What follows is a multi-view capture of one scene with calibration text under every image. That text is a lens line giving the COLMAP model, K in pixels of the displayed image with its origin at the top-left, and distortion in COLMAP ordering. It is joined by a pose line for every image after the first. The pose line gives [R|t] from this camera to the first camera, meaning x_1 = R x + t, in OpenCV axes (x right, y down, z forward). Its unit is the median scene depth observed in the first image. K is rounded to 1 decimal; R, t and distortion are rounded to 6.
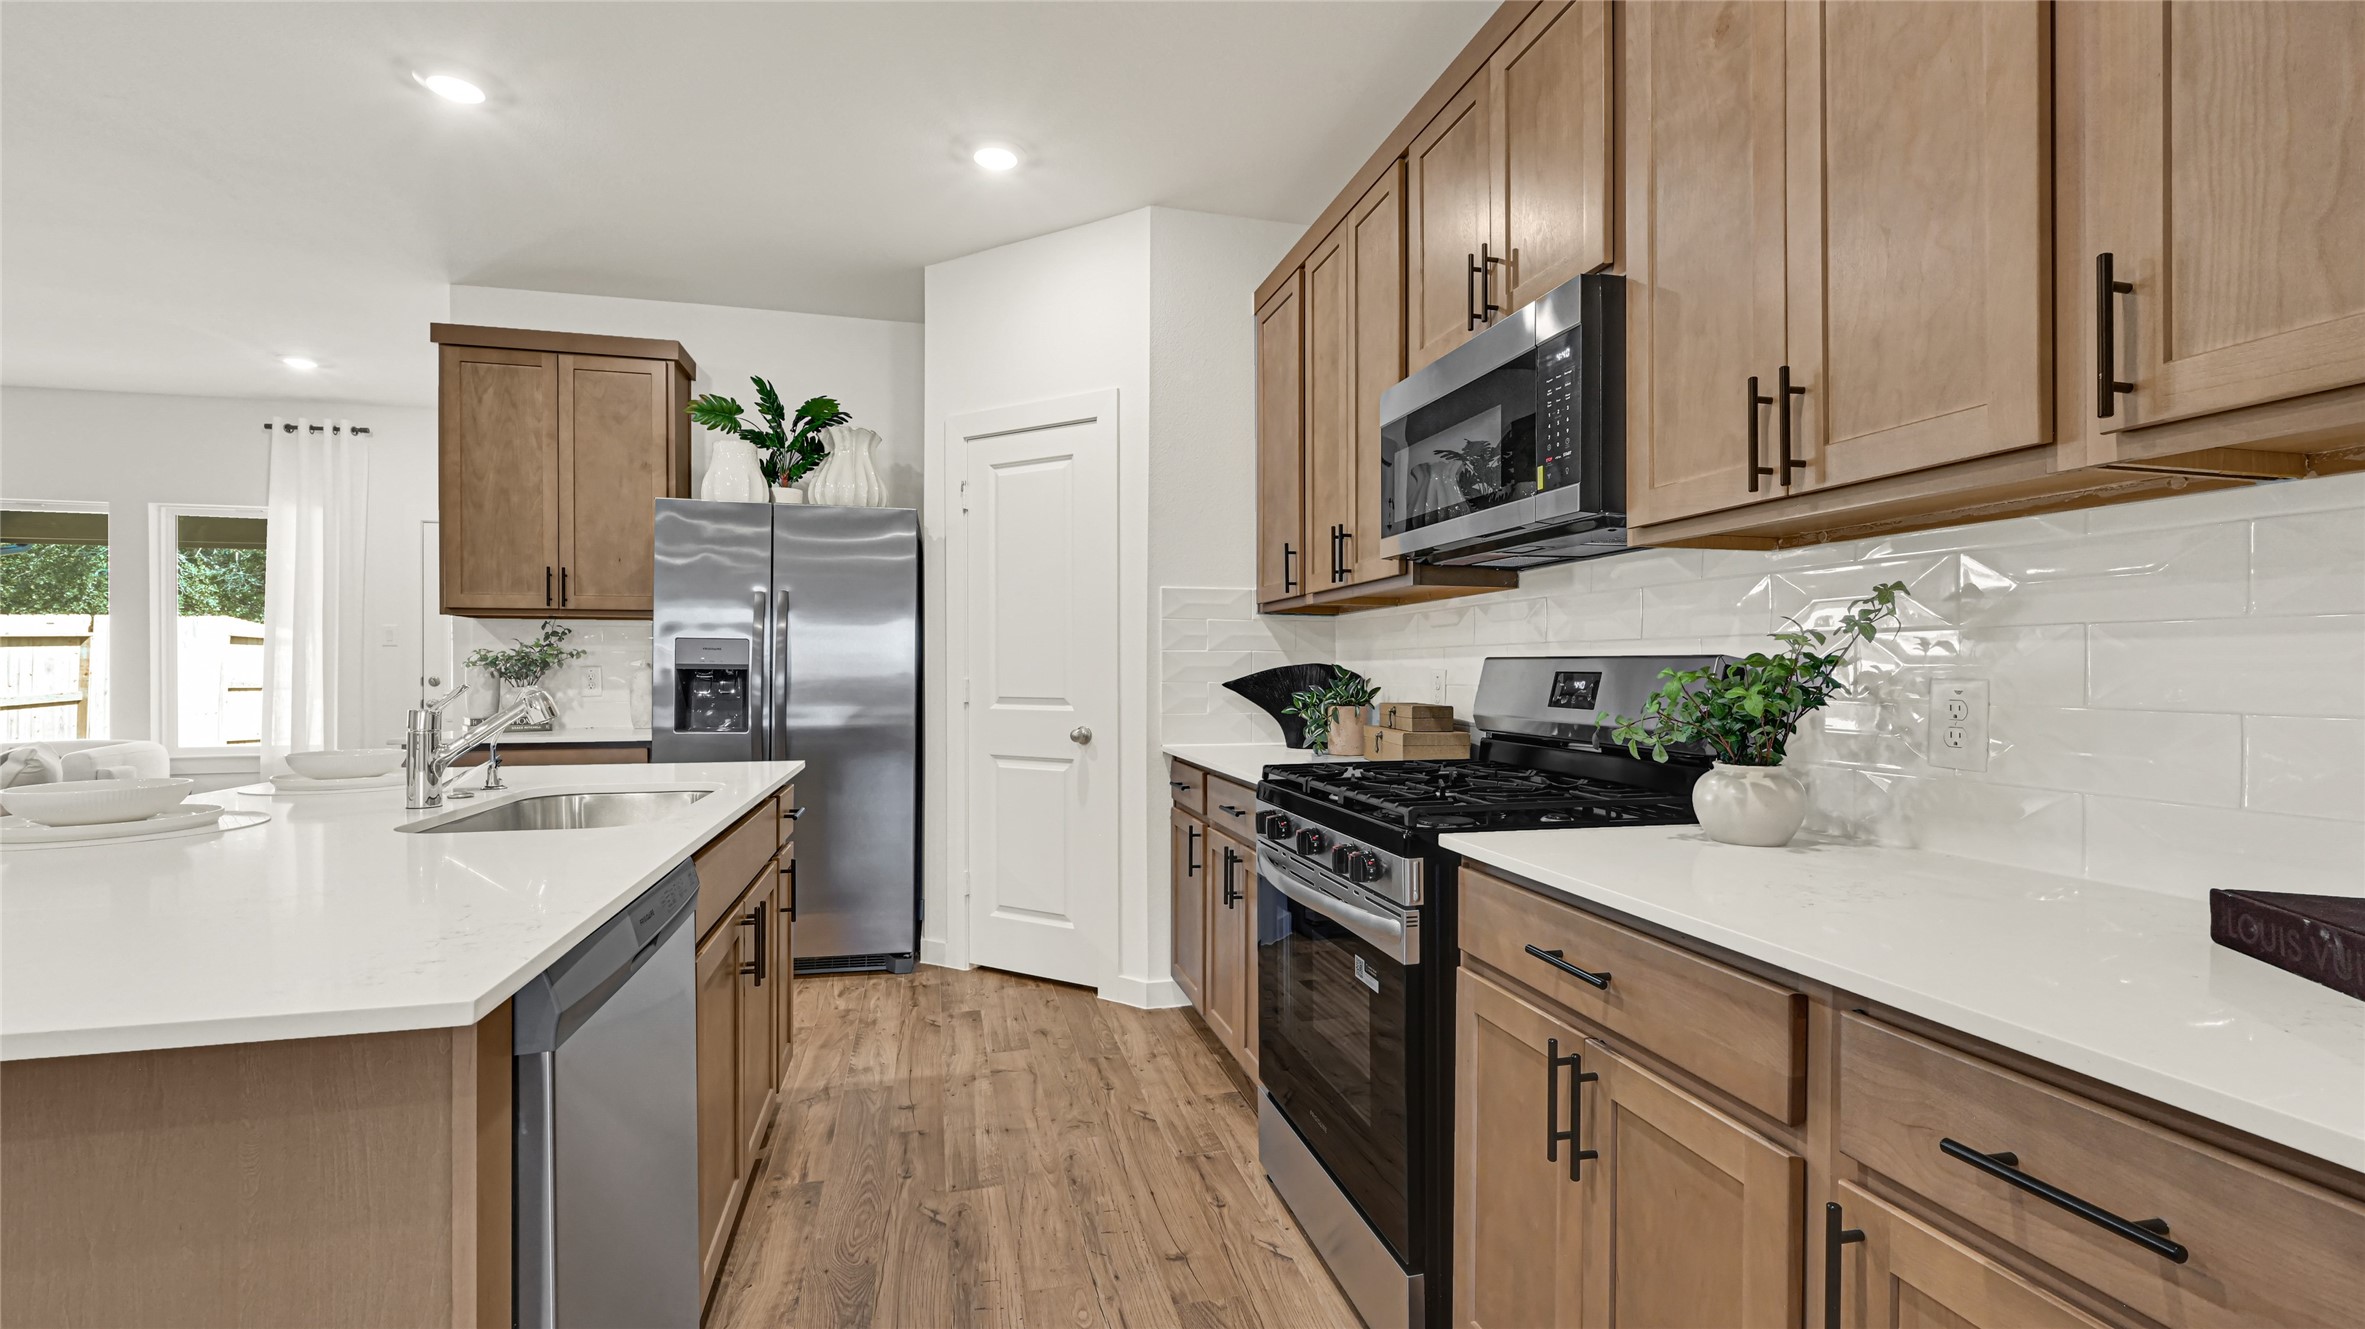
lens RADIAL K [[1000.2, 0, 1184.9], [0, 1000.2, 672.7], [0, 0, 1]] dist [-0.000239, -0.000277]
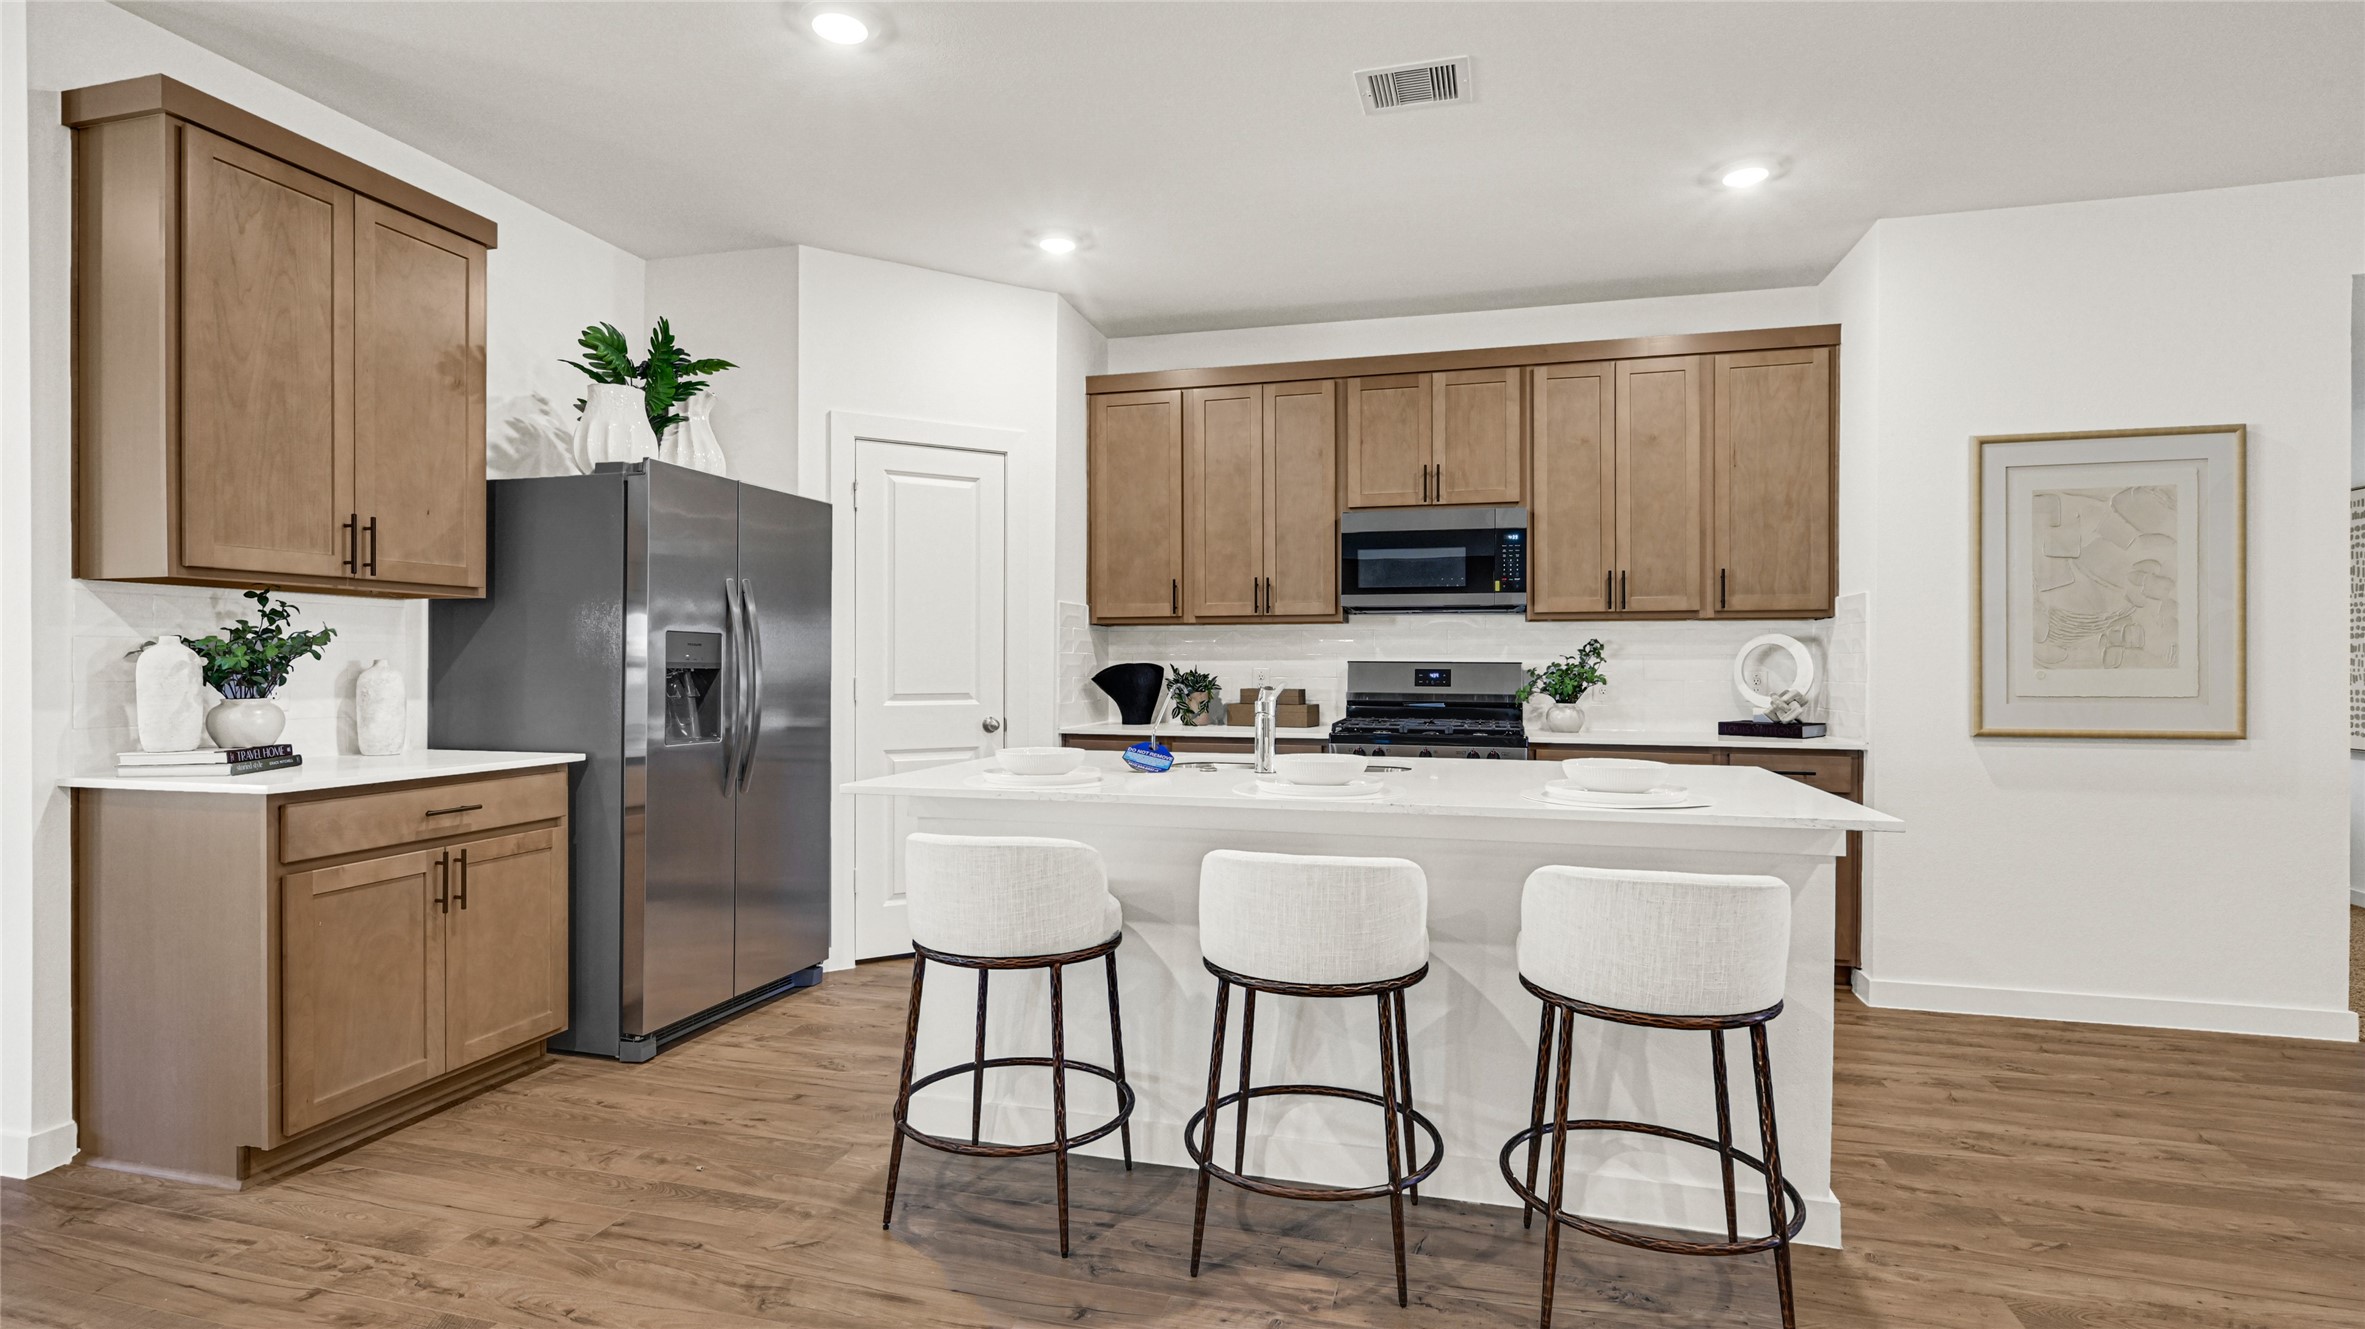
lens RADIAL K [[1111.6, 0, 1187.4], [0, 1111.6, 661.5], [0, 0, 1]] dist [-0.000327, -0.000366]
pose [[0.490697, 0.001113, 0.871330, -1.005329], [0.000449, 0.999999, -0.001530, -0.007223], [-0.871330, 0.001143, 0.490696, 0.160480]]
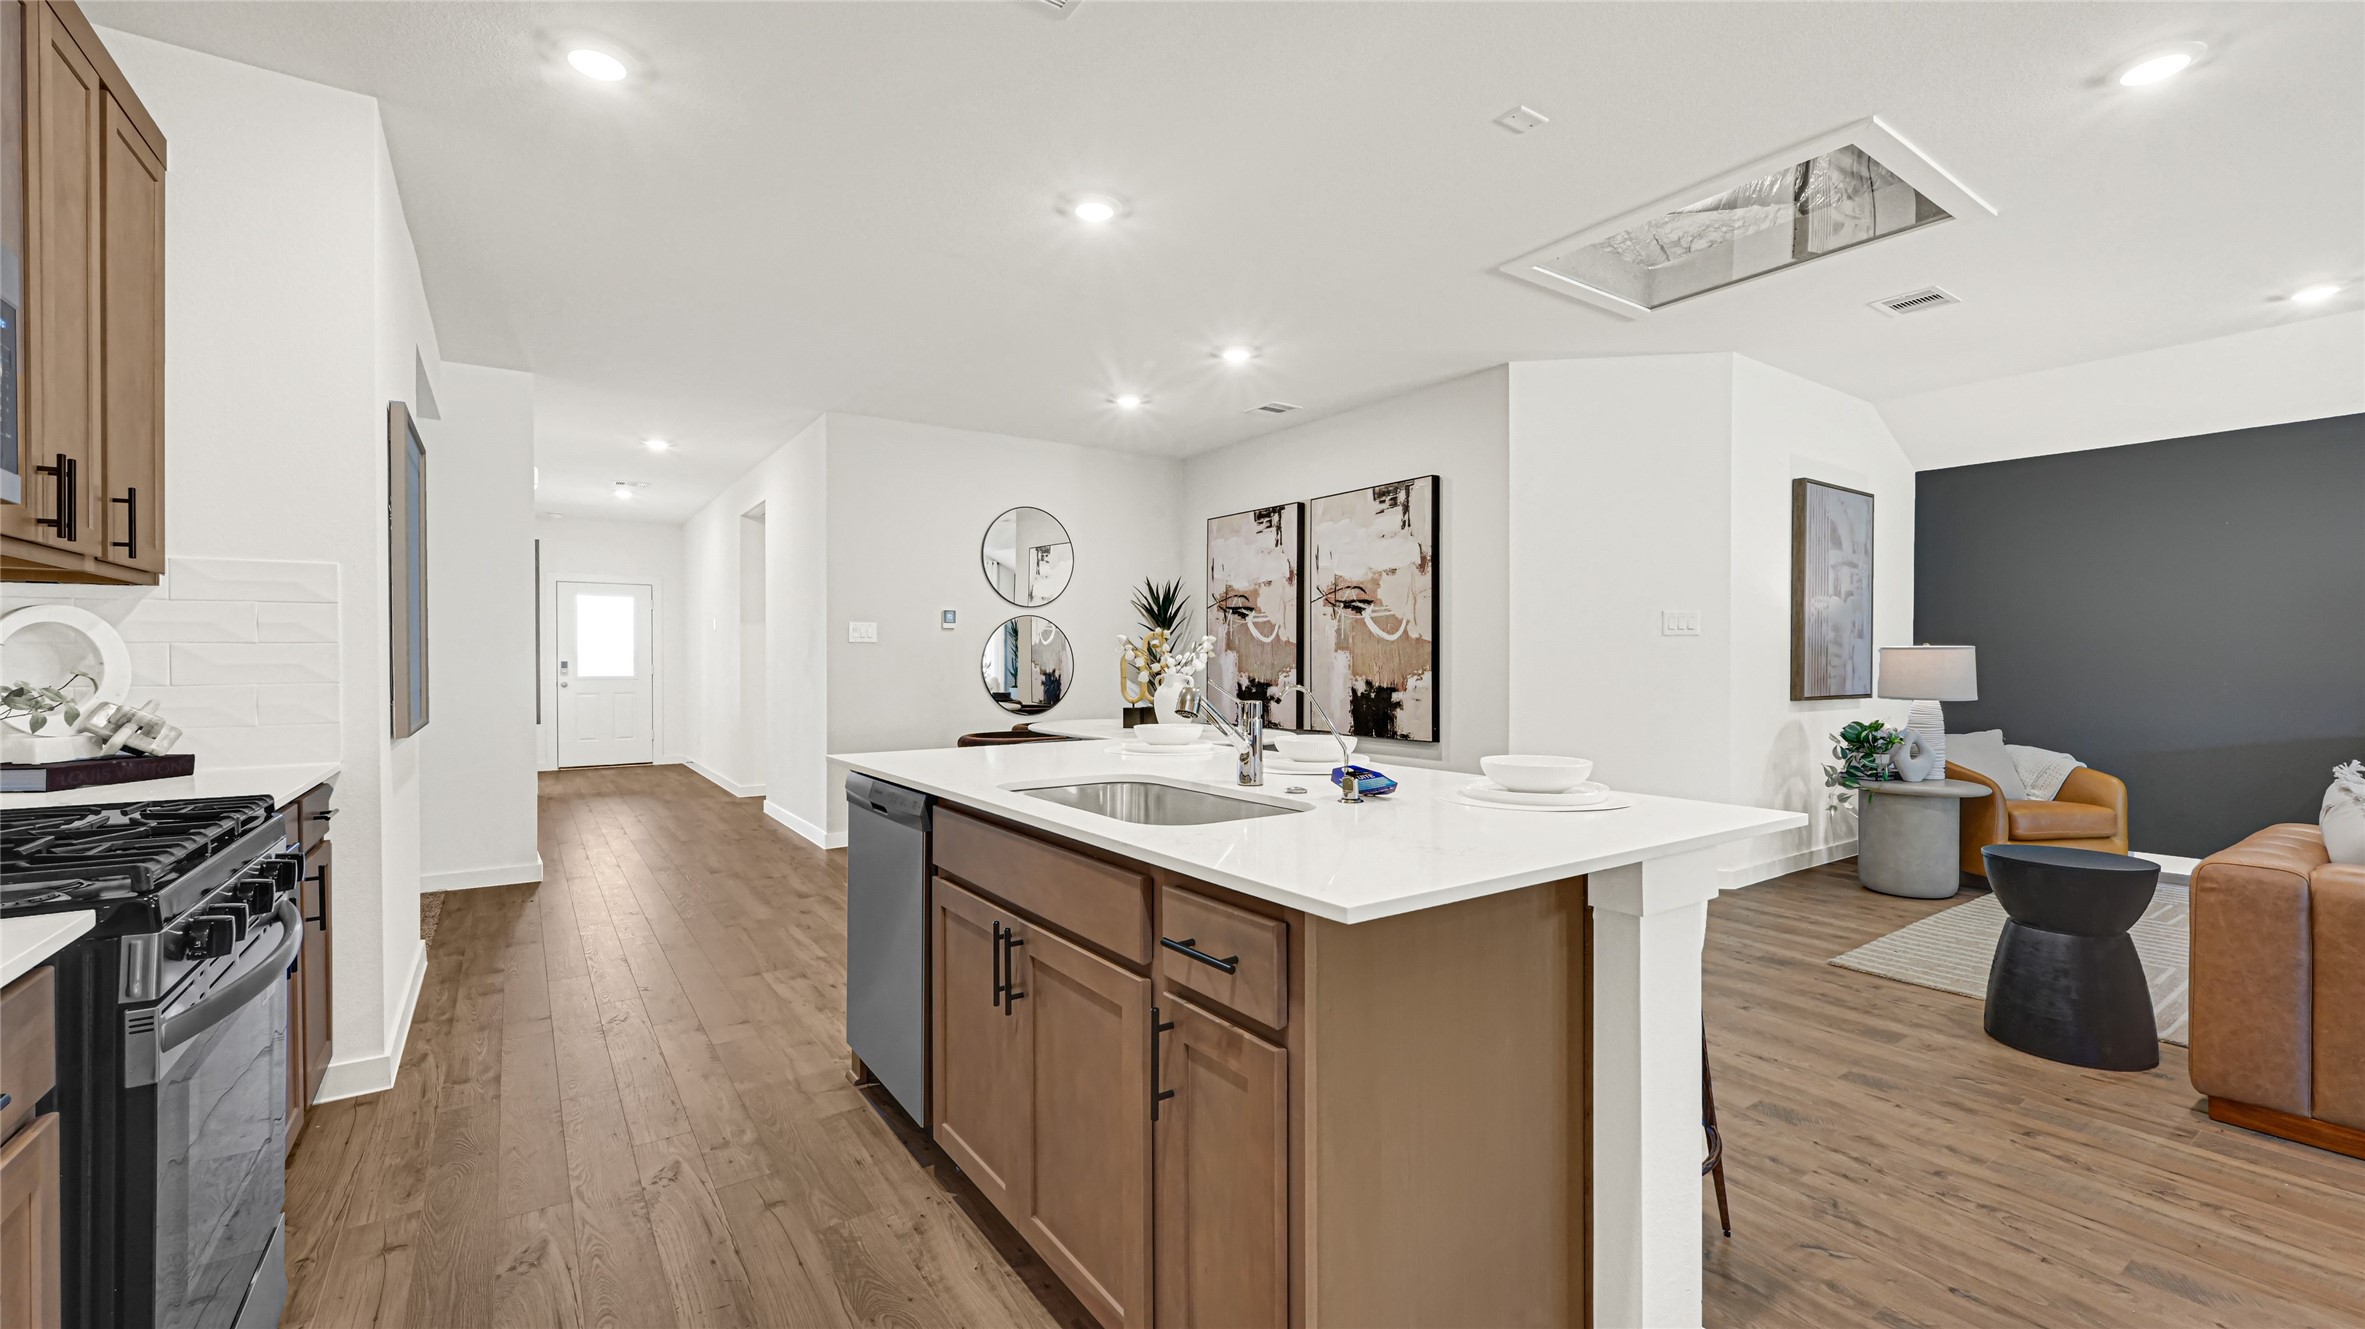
lens RADIAL K [[966.9, 0, 1189.8], [0, 966.9, 666.9], [0, 0, 1]] dist [-0.000833, -0.000163]
pose [[-0.935087, 0.001673, -0.354415, -0.136594], [-0.001177, 0.999969, 0.007826, -0.006372], [0.354417, 0.007735, -0.935055, 0.952488]]
